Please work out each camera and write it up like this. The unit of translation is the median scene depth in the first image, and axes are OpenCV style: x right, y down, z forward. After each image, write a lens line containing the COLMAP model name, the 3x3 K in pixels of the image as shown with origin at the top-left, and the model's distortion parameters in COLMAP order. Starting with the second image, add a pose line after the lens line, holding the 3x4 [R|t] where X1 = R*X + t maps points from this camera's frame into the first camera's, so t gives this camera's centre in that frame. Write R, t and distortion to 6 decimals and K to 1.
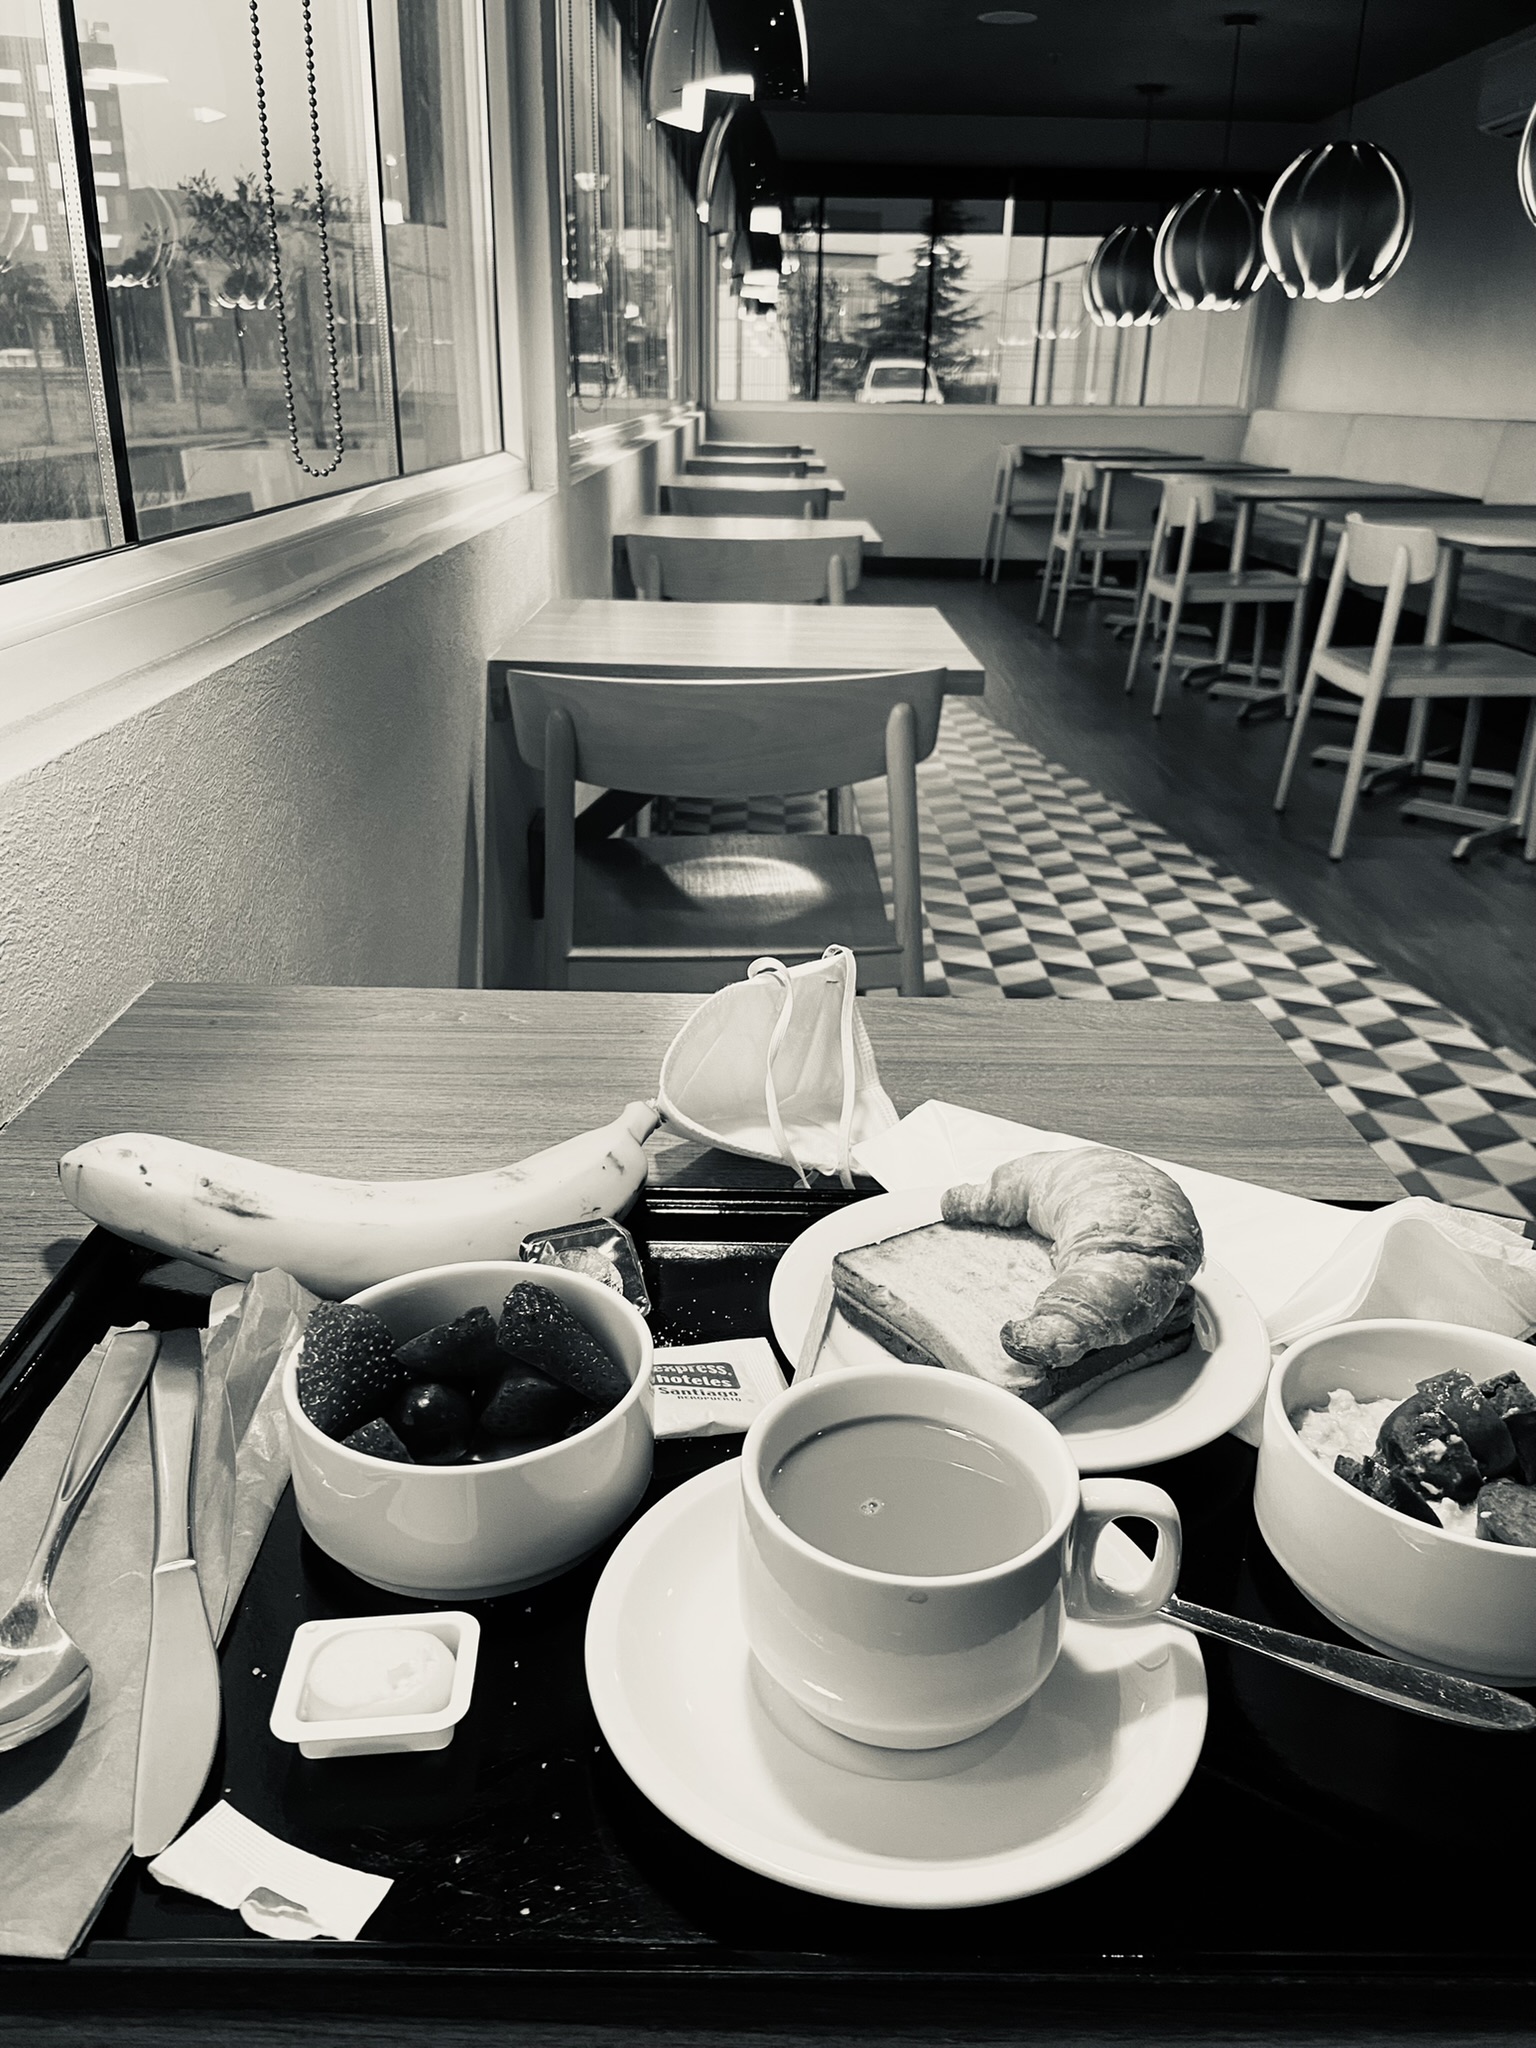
lens RADIAL K [[1516.5, 0, 768.0], [0, 1516.5, 1024.0], [0, 0, 1]] dist [0.082390, -0.106957]
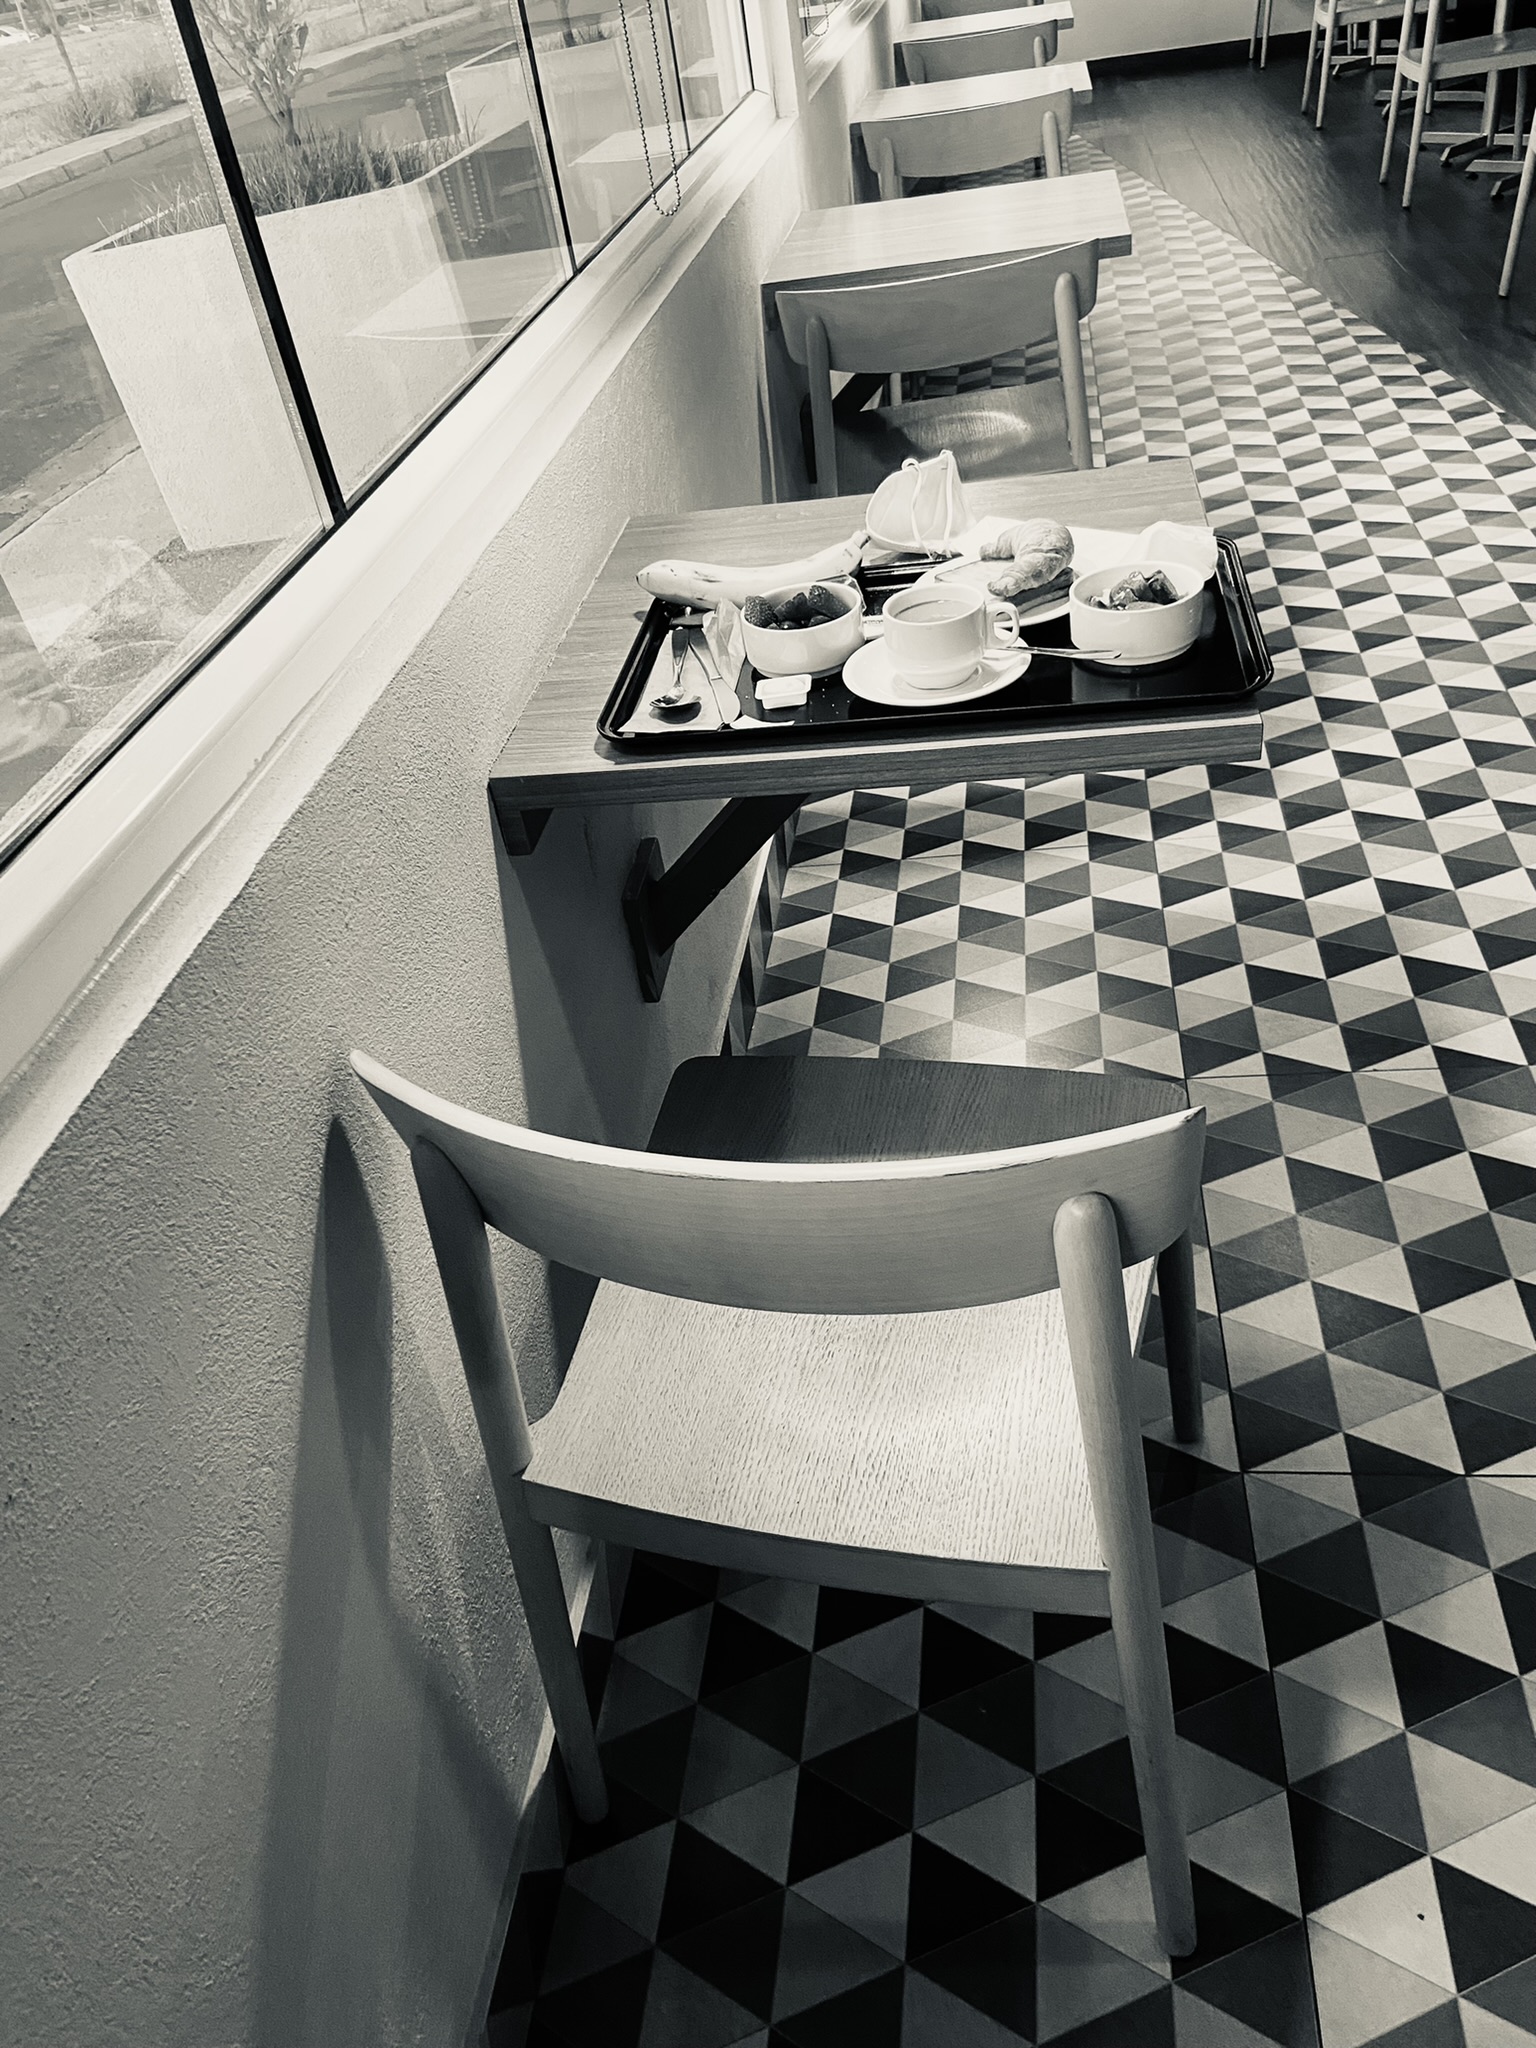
lens RADIAL K [[1516.5, 0, 768.0], [0, 1516.5, 1024.0], [0, 0, 1]] dist [0.082390, -0.106957]
pose [[0.977217, -0.049684, -0.206347, 0.046638], [0.101282, 0.963542, 0.247648, 0.038230], [0.186520, -0.262905, 0.946621, -0.299727]]
